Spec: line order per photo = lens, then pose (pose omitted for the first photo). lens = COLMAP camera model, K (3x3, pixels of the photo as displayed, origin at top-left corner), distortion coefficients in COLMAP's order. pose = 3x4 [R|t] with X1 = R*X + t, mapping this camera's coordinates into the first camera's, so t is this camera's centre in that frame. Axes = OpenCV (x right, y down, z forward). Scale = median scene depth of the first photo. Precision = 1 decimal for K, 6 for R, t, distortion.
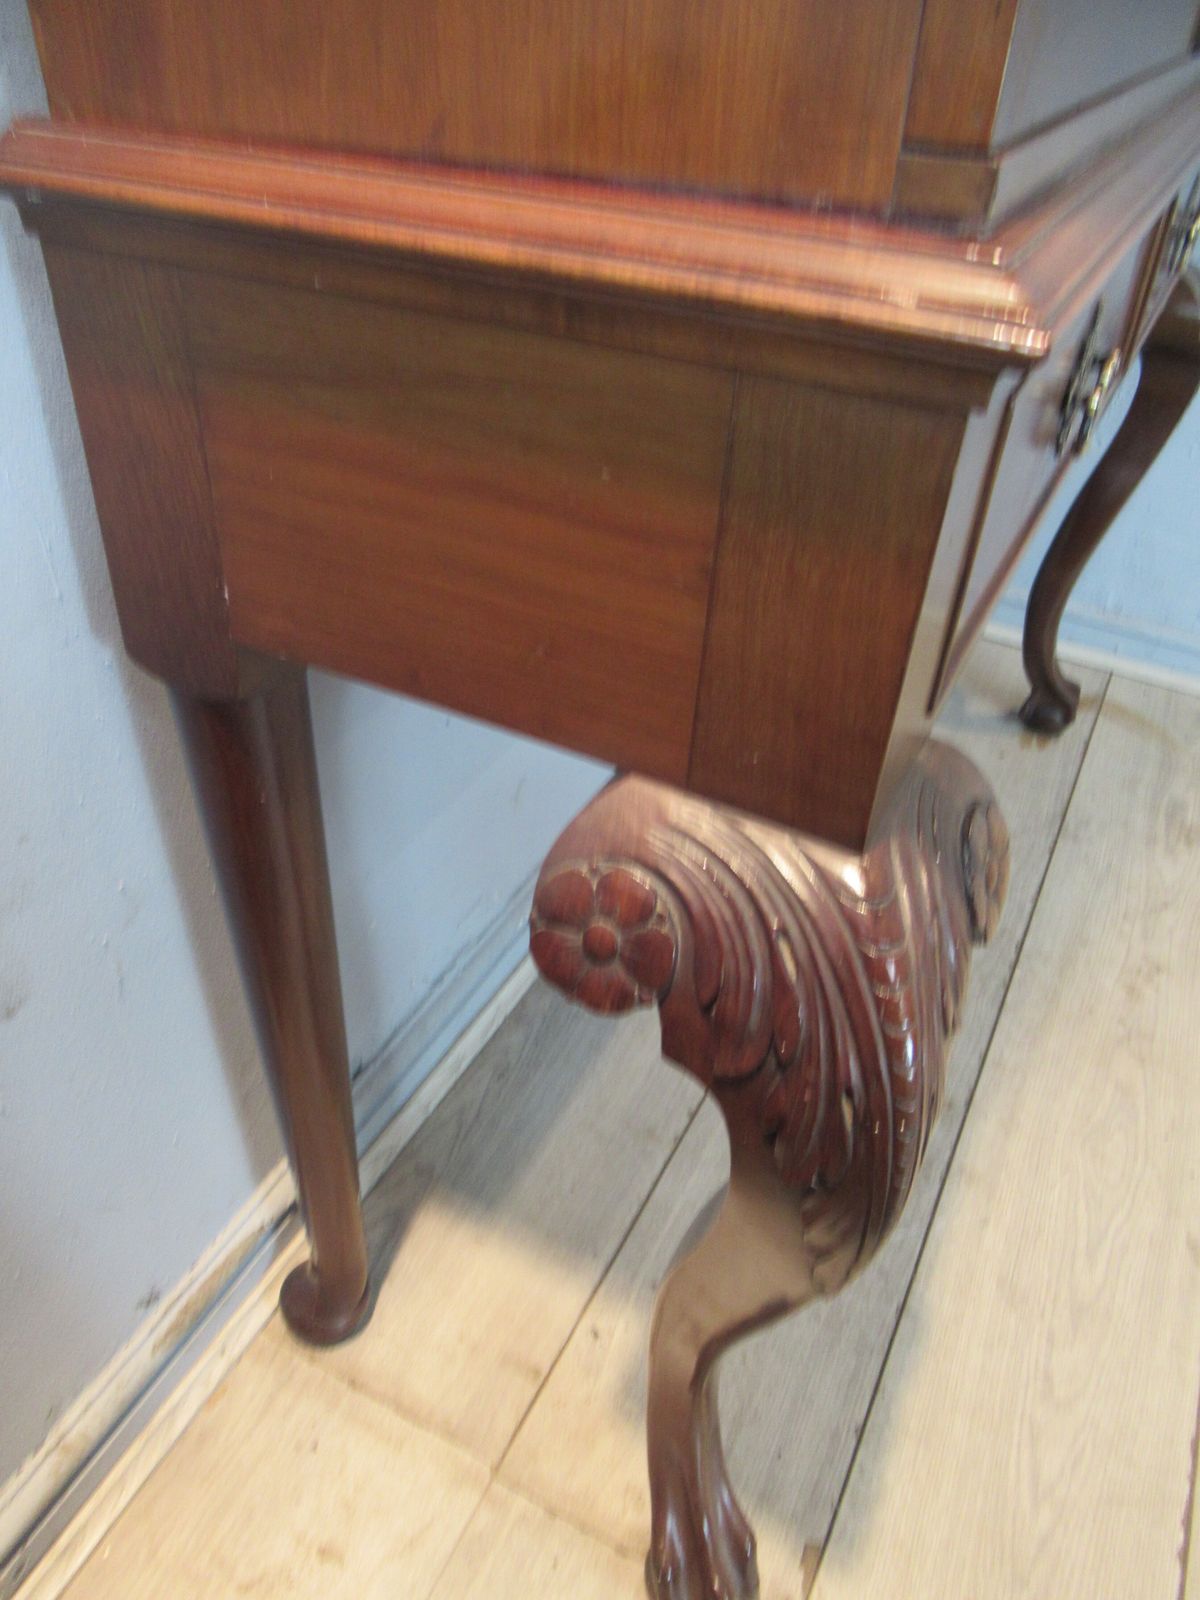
lens RADIAL K [[1200.5, 0, 600.0], [0, 1200.5, 800.0], [0, 0, 1]] dist [0.043586, -0.000314]
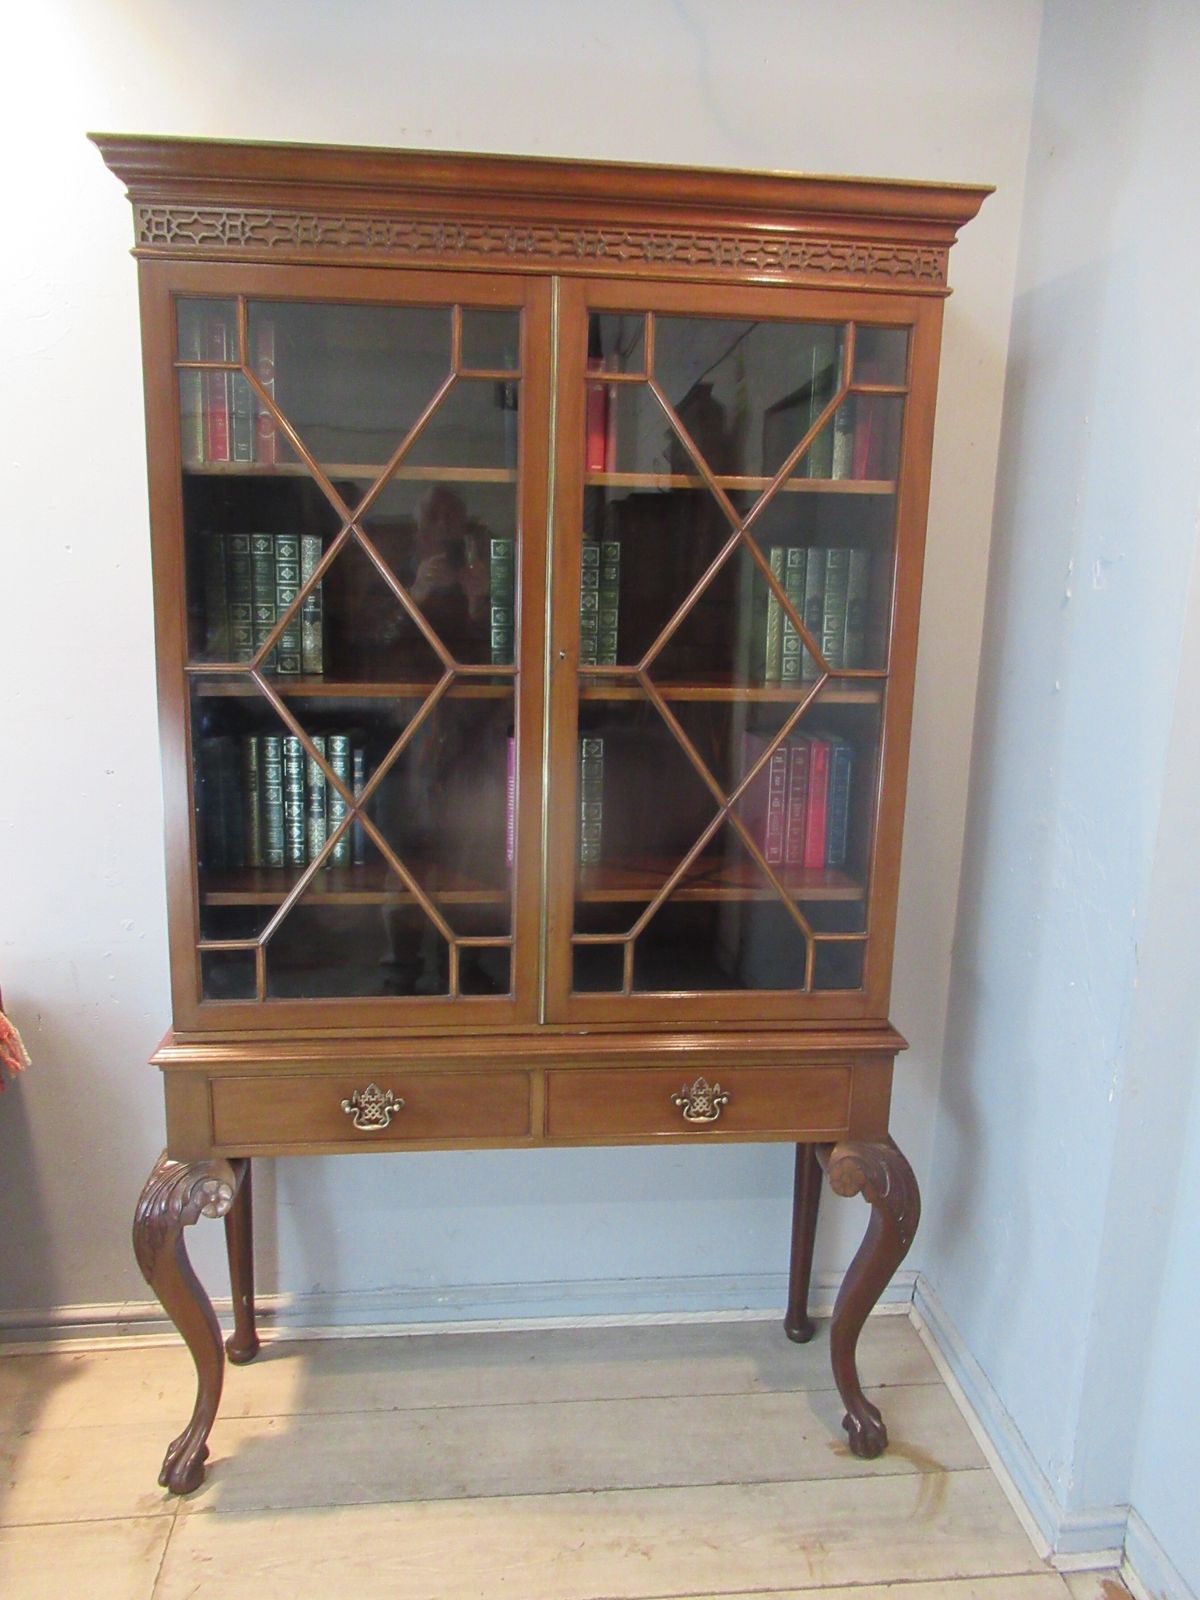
lens RADIAL K [[1220.6, 0, 581.8], [0, 1220.6, 765.3], [0, 0, 1]] dist [0.005565, 0.007749]
pose [[0.530111, 0.123545, -0.838880, 1.964925], [-0.491737, 0.850767, -0.185446, -0.469864], [0.690780, 0.510816, 0.511752, -0.438723]]
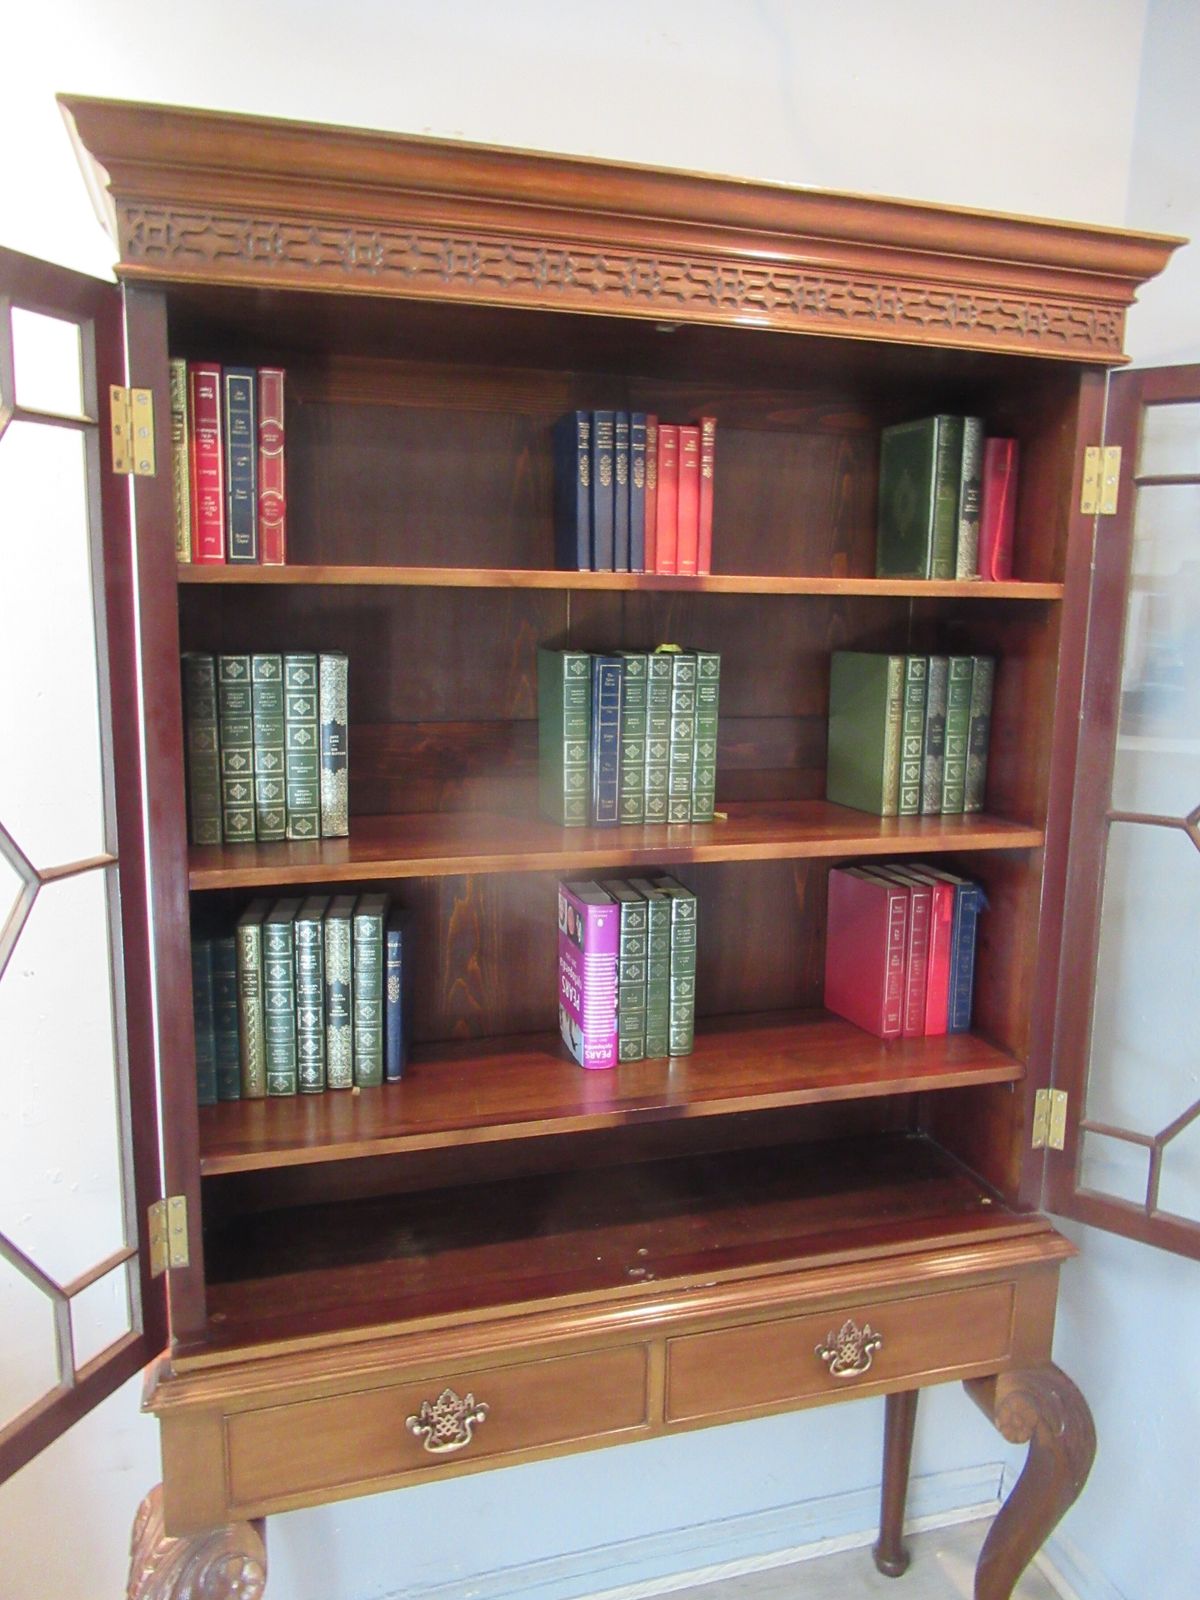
lens RADIAL K [[1211.3, 0, 591.0], [0, 1211.3, 771.7], [0, 0, 1]] dist [0.002056, -0.000413]
pose [[0.686738, 0.081986, -0.722267, 1.320869], [-0.412728, 0.861901, -0.294589, -0.513102], [0.598370, 0.500405, 0.625738, -0.577617]]
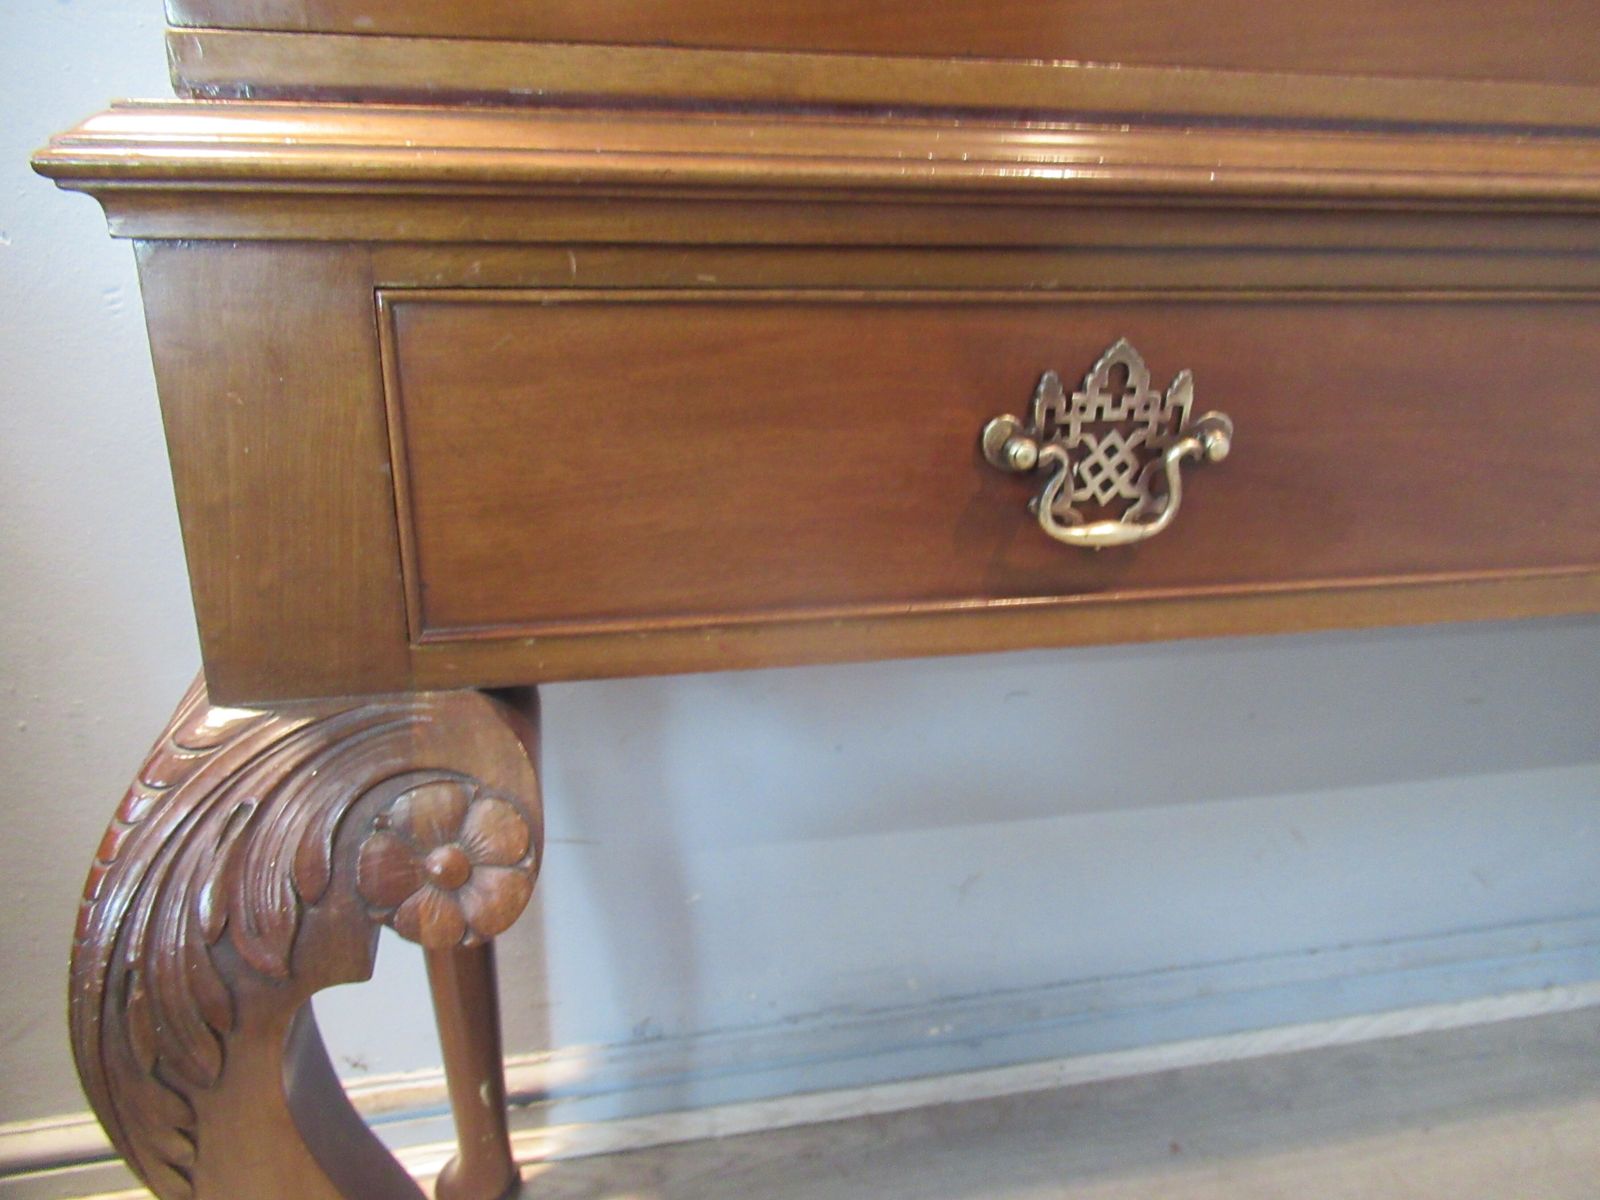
lens RADIAL K [[1211.3, 0, 782.3], [0, 1211.3, 603.6], [0, 0, 1]] dist [0.002056, -0.000413]
pose [[0.621652, 0.255797, -0.740350, 0.502524], [-0.452234, 0.888940, -0.072593, -0.067884], [0.639557, 0.379939, 0.668291, 0.247714]]
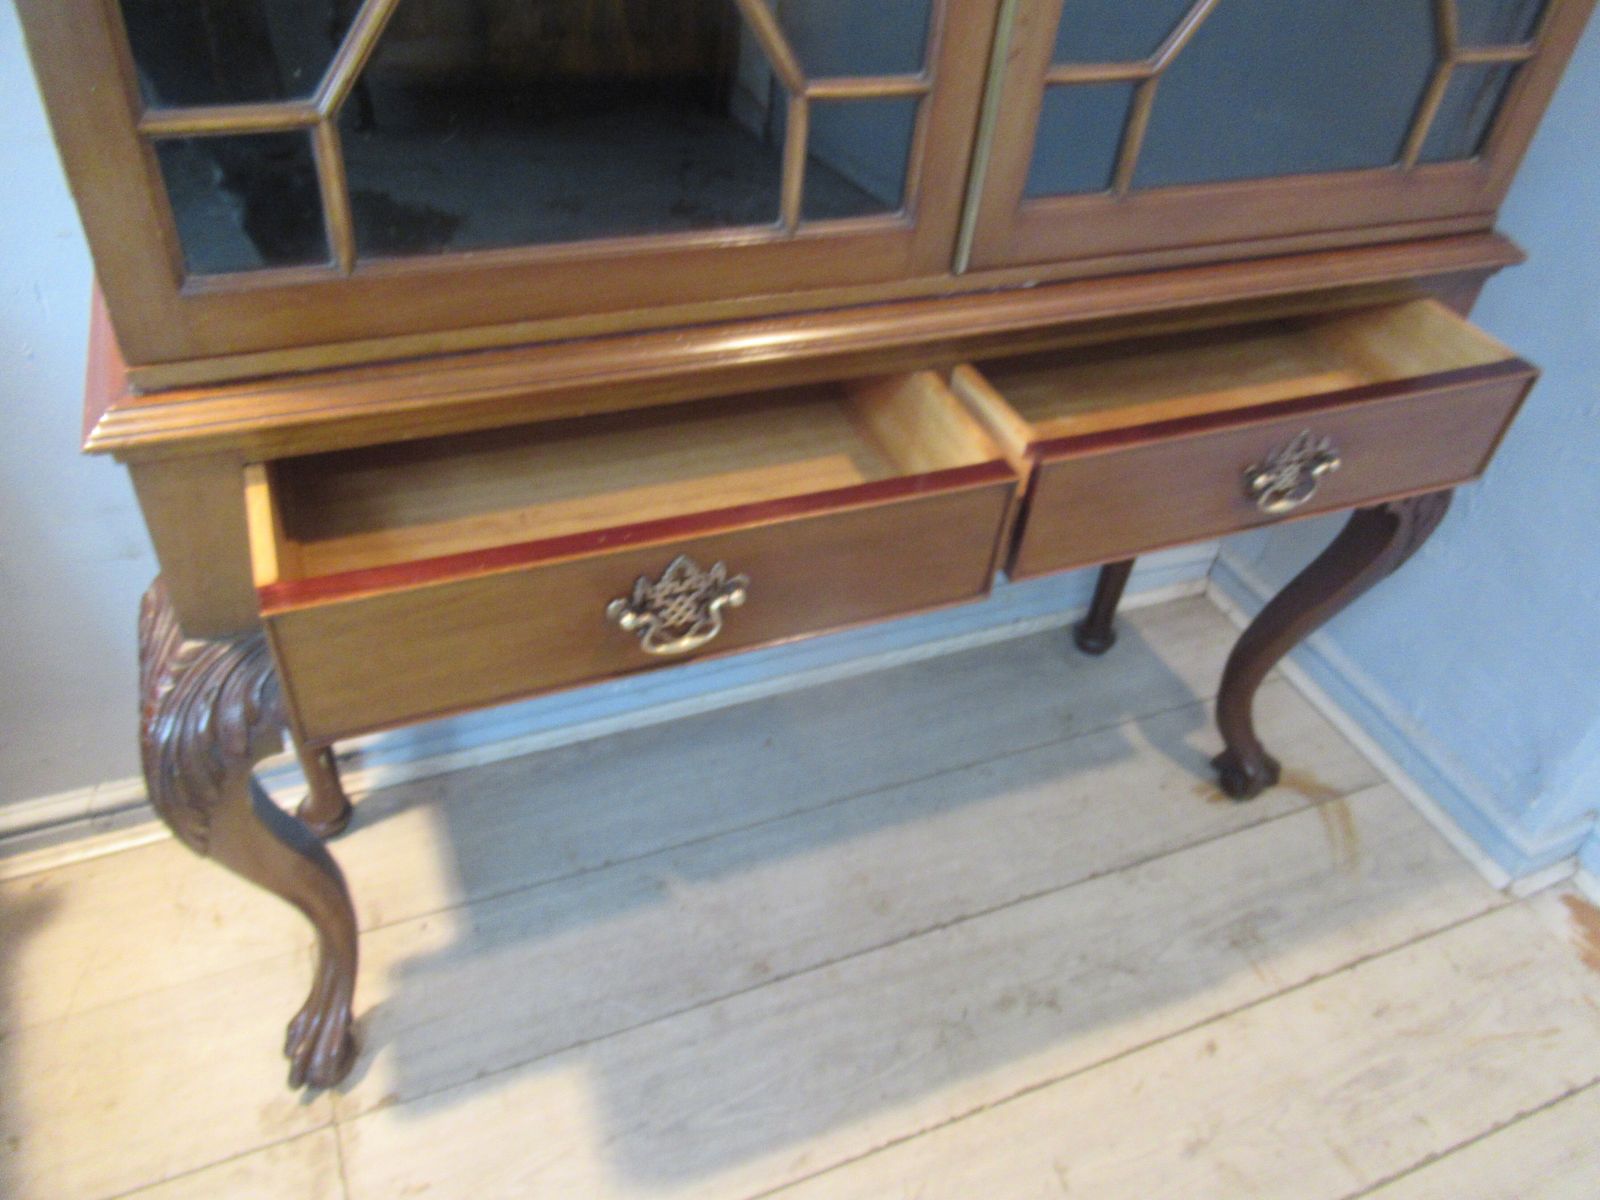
lens RADIAL K [[1211.3, 0, 782.3], [0, 1211.3, 603.6], [0, 0, 1]] dist [0.002056, -0.000413]
pose [[0.759001, 0.427829, -0.490795, 0.810819], [-0.411894, 0.899305, 0.146947, -0.300564], [0.504243, 0.090623, 0.858794, -0.108843]]
